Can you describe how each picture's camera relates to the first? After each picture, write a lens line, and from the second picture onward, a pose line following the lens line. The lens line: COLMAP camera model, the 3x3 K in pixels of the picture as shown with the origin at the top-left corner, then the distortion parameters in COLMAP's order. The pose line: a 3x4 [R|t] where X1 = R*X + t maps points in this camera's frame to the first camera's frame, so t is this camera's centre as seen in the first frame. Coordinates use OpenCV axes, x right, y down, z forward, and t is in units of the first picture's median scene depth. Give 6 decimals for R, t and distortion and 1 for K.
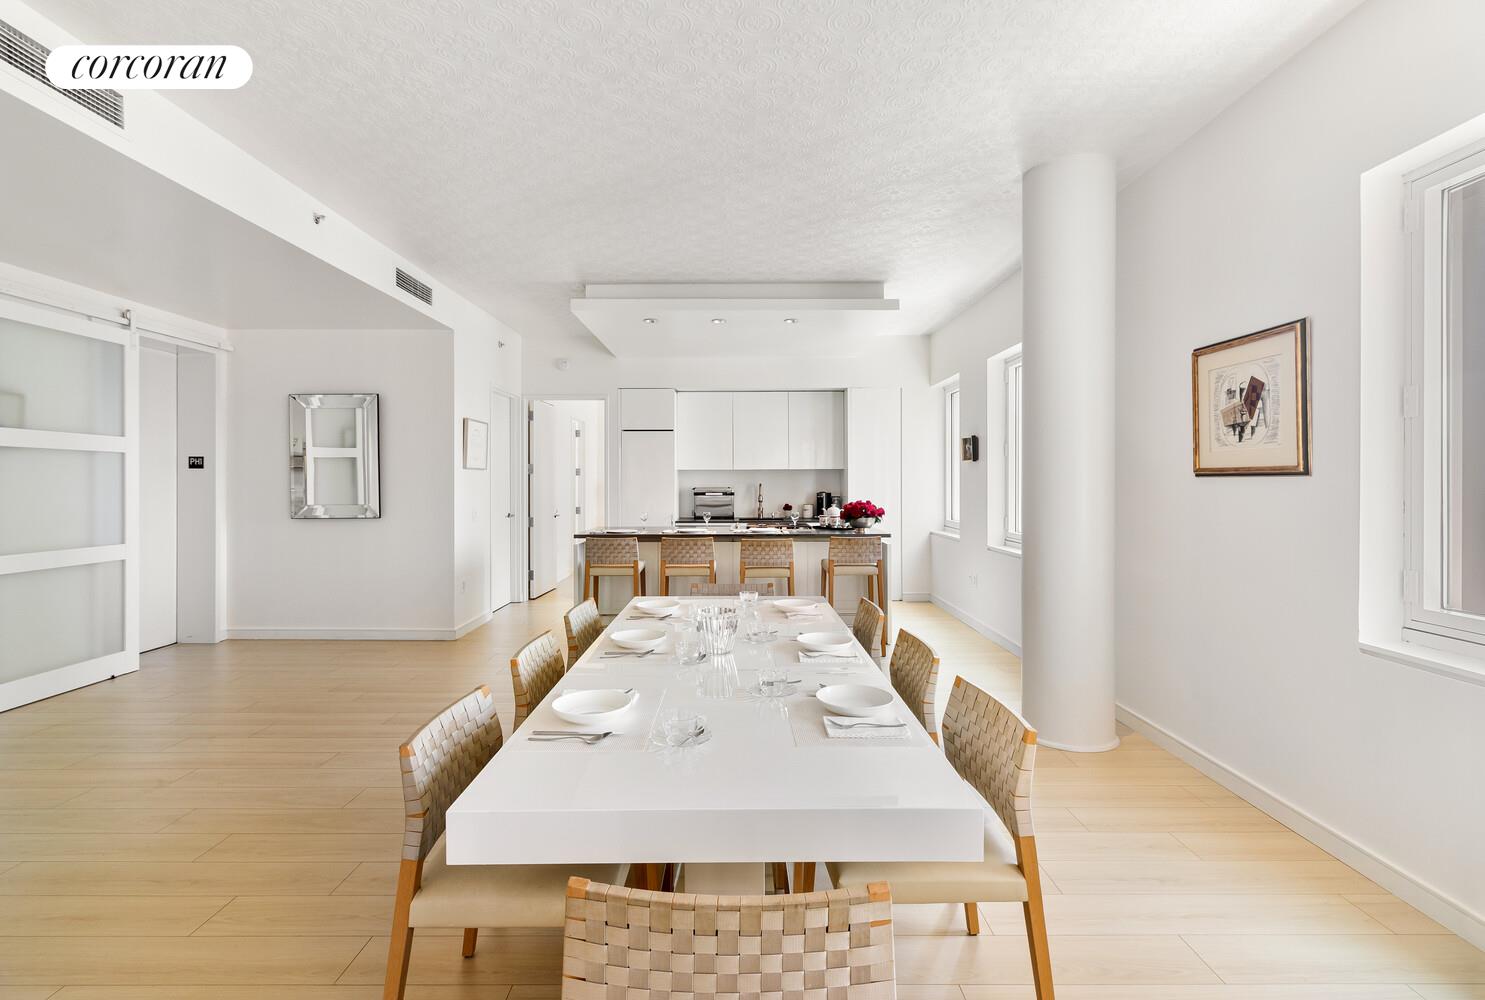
lens RADIAL K [[689.5, 0, 740.4], [0, 689.5, 486.3], [0, 0, 1]] dist [0.002636, 0.000117]
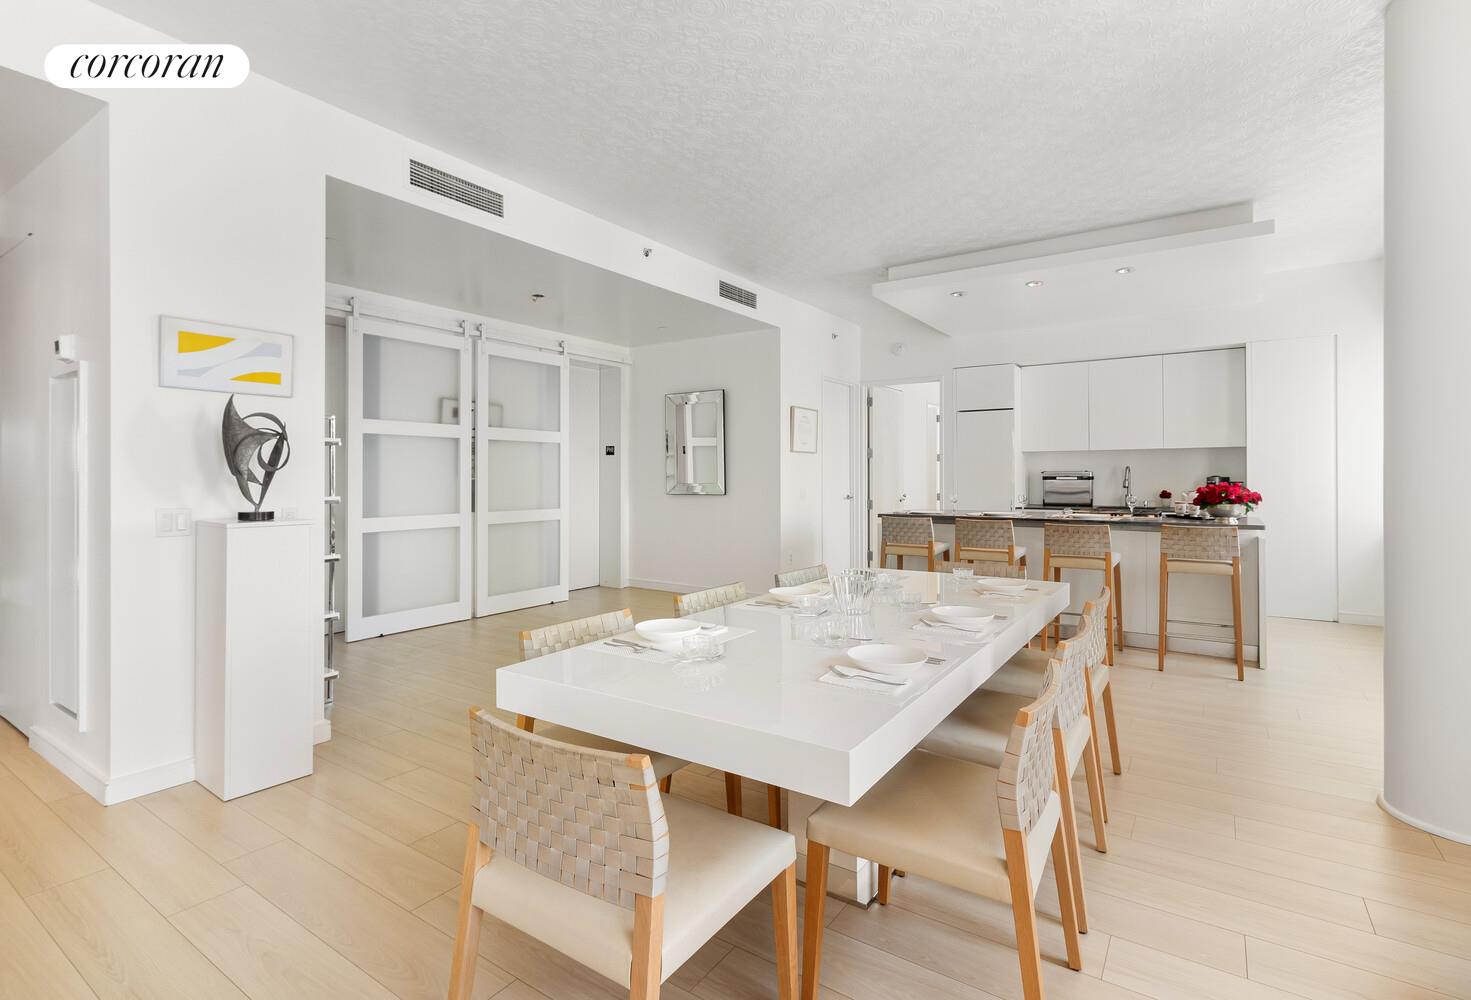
lens RADIAL K [[705.4, 0, 738.8], [0, 705.4, 472.8], [0, 0, 1]] dist [0.001513, 0.000303]
pose [[0.829024, -0.002312, -0.559209, 0.167623], [-0.002268, 0.999969, -0.007497, 0.017108], [0.559209, 0.007483, 0.828993, 0.017170]]
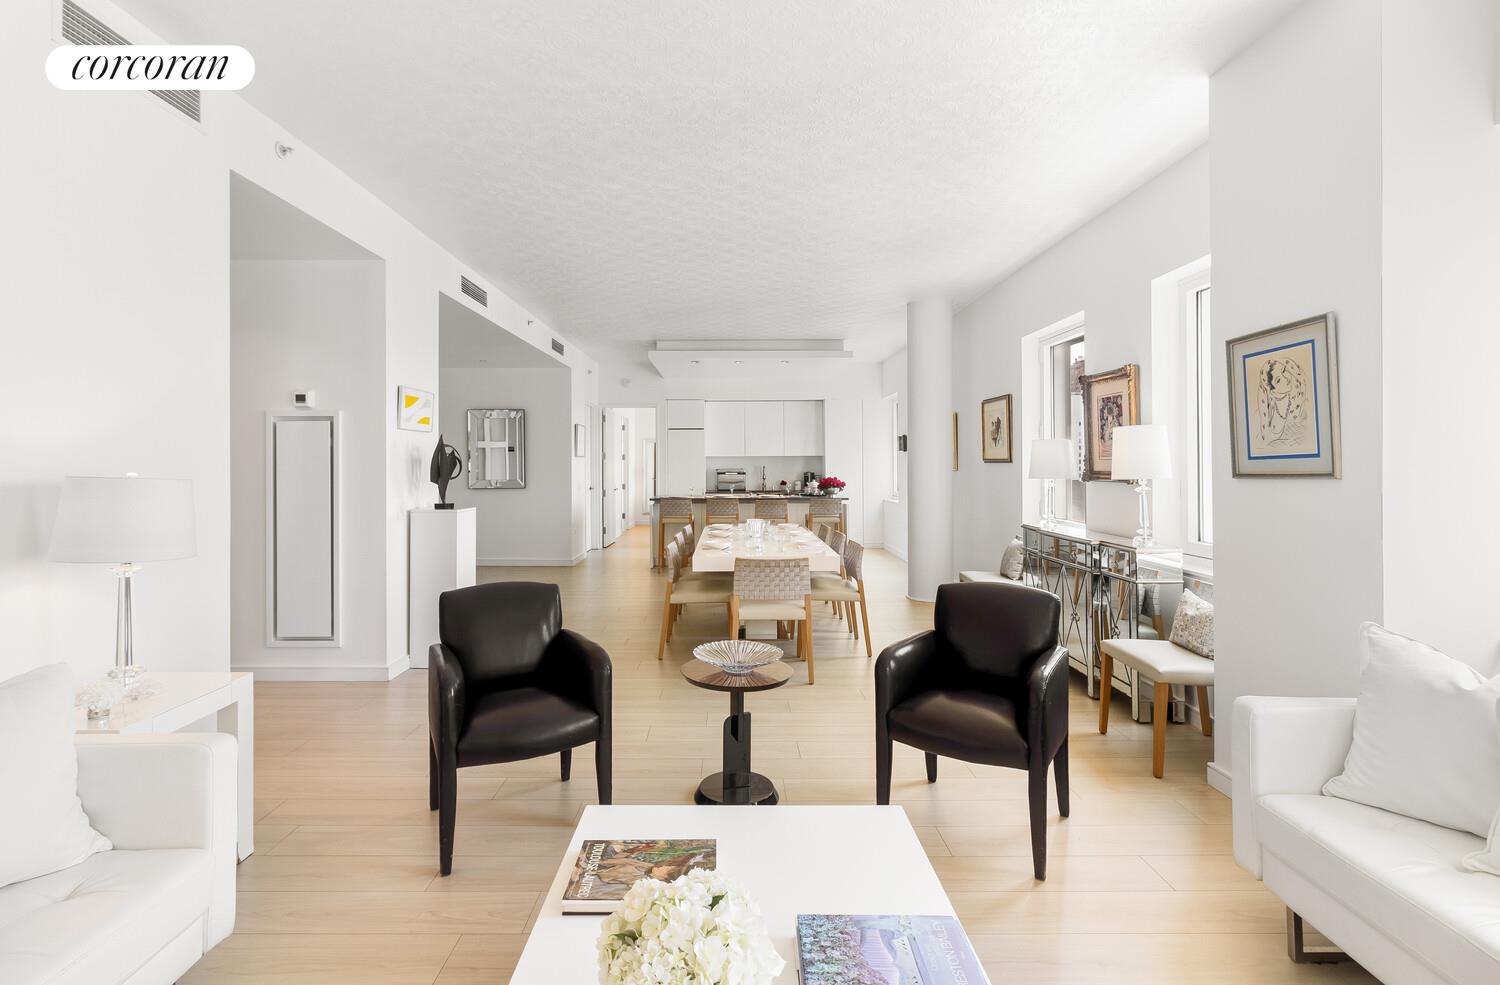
lens RADIAL K [[682.4, 0, 749.3], [0, 682.4, 460.0], [0, 0, 1]] dist [-0.002692, -0.000183]
pose [[0.999803, -0.000735, 0.019857, -0.041510], [0.000969, 0.999930, -0.011778, 0.000333], [-0.019847, 0.011795, 0.999733, -0.558241]]
